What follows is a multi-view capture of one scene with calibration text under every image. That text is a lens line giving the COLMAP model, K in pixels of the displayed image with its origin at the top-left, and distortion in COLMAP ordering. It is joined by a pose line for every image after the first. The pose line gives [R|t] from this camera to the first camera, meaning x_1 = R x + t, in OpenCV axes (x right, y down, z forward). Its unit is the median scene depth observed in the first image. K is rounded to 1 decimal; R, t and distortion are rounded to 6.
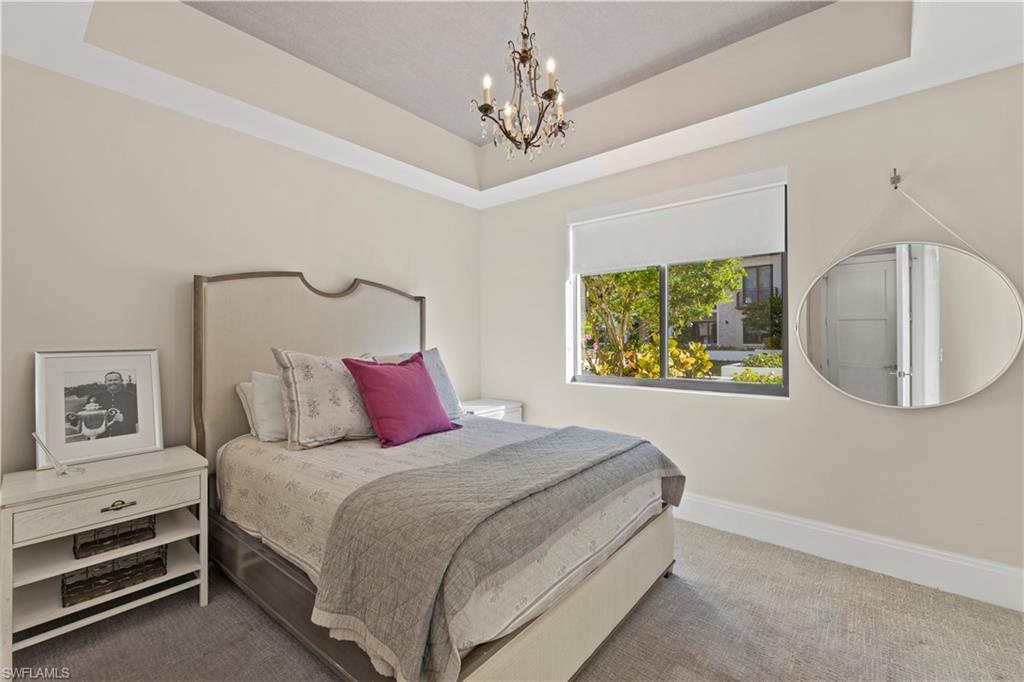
lens RADIAL K [[429.8, 0, 515.5], [0, 429.8, 340.0], [0, 0, 1]] dist [0.002461, 0.000037]
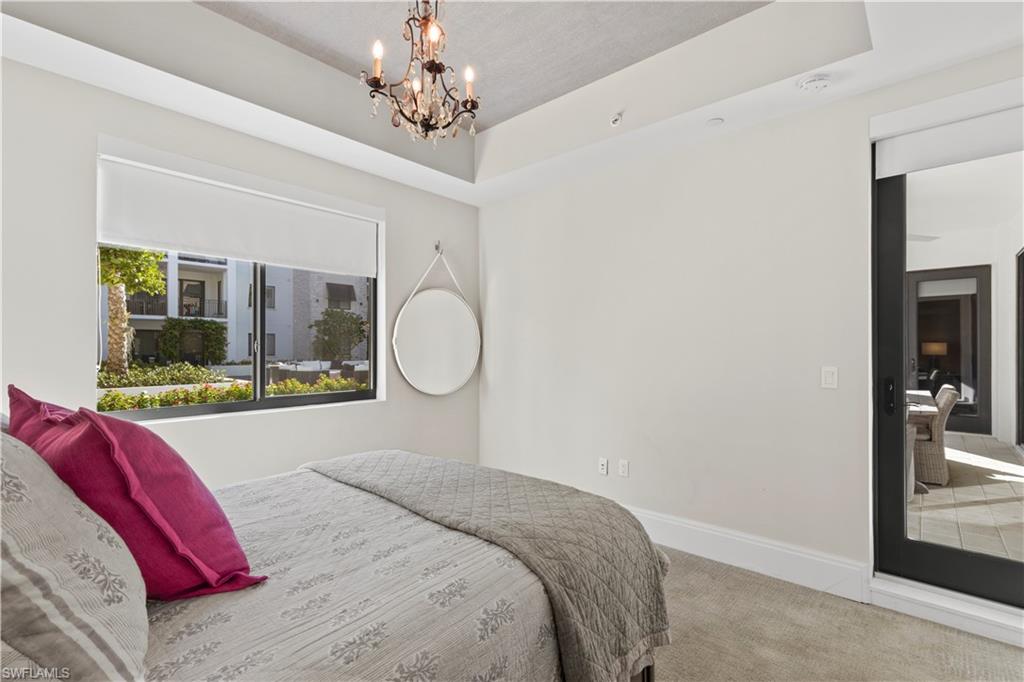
lens RADIAL K [[462.0, 0, 511.8], [0, 462.0, 346.5], [0, 0, 1]] dist [0.004591, 0.000168]
pose [[0.031169, 0.009307, 0.999471, -0.852020], [0.003478, 0.999950, -0.009420, -0.000205], [-0.999508, 0.003770, 0.031135, 0.751420]]
